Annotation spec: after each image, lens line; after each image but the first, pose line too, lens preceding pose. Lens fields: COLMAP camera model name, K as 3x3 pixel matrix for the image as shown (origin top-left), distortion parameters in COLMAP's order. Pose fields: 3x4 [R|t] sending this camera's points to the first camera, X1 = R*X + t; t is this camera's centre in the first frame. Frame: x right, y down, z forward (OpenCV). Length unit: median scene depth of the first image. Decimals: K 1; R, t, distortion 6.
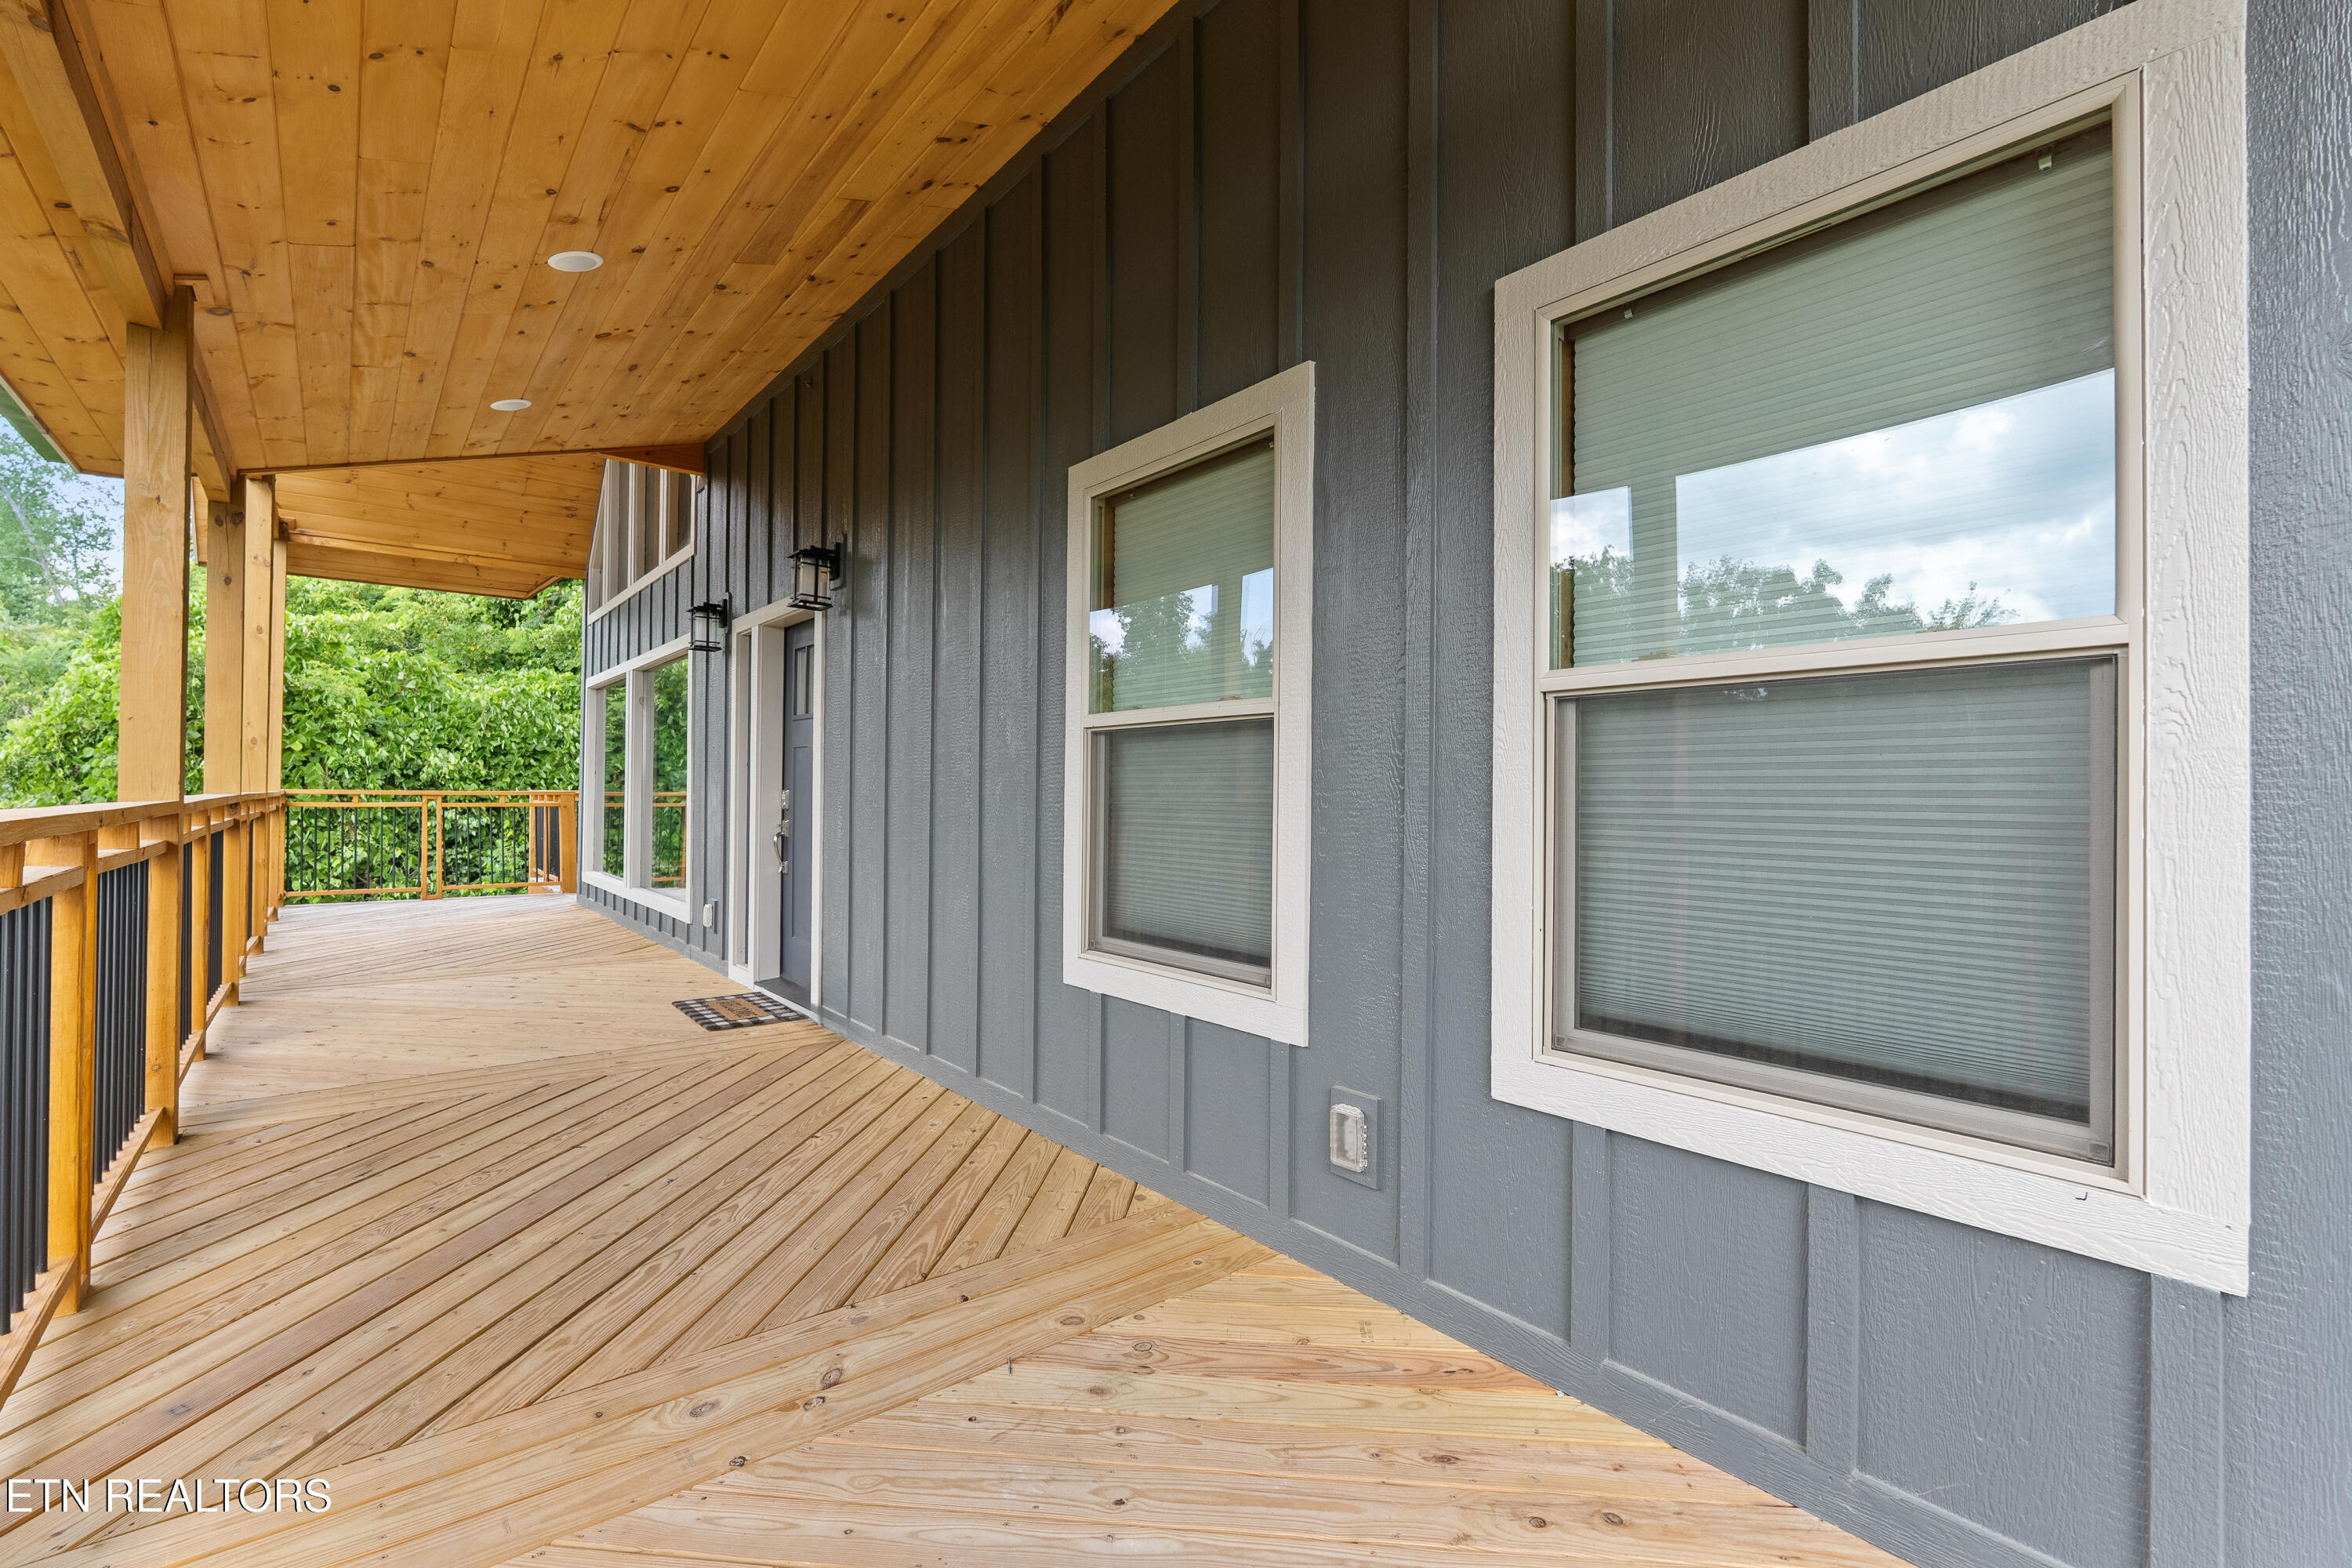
lens RADIAL K [[1018.5, 0, 1176.0], [0, 1018.5, 784.0], [0, 0, 1]] dist [-0.001409, -0.000425]
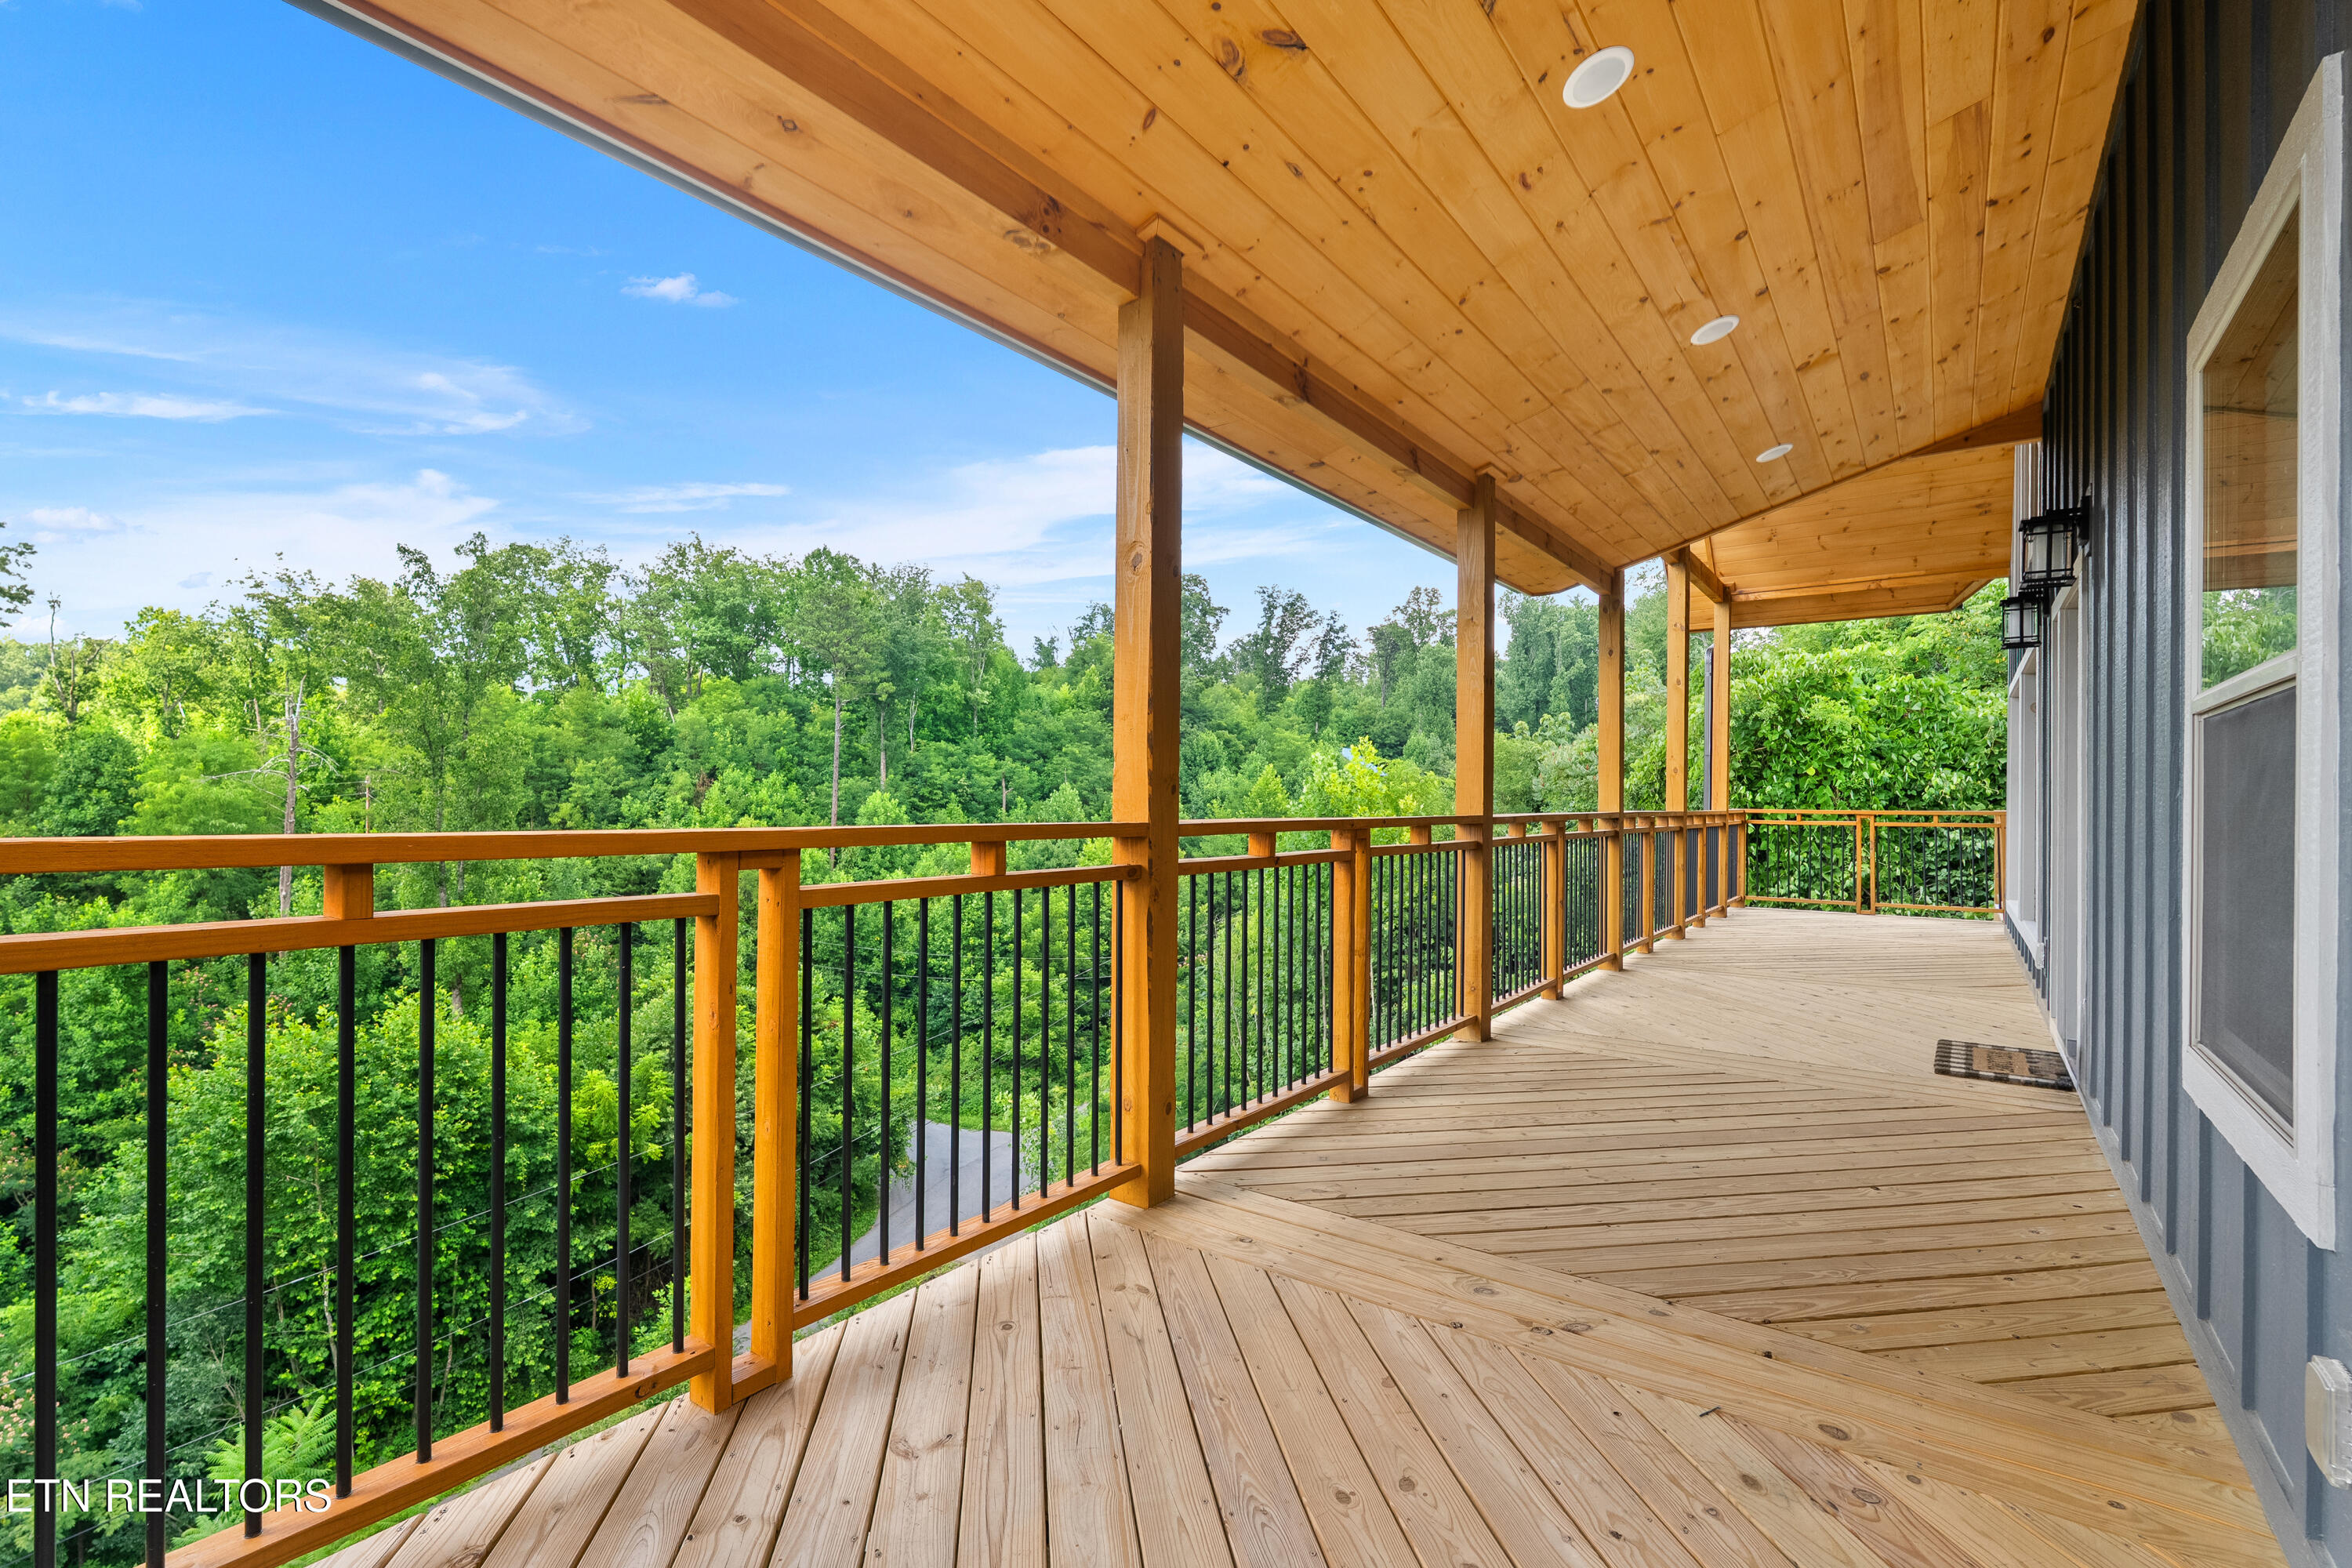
lens RADIAL K [[1045.5, 0, 1186.3], [0, 1045.5, 793.1], [0, 0, 1]] dist [-0.002604, -0.002463]
pose [[0.252805, -0.015724, -0.967390, 0.140828], [0.004601, 0.999876, -0.015049, 0.002050], [0.967506, -0.000647, 0.252846, 0.061182]]
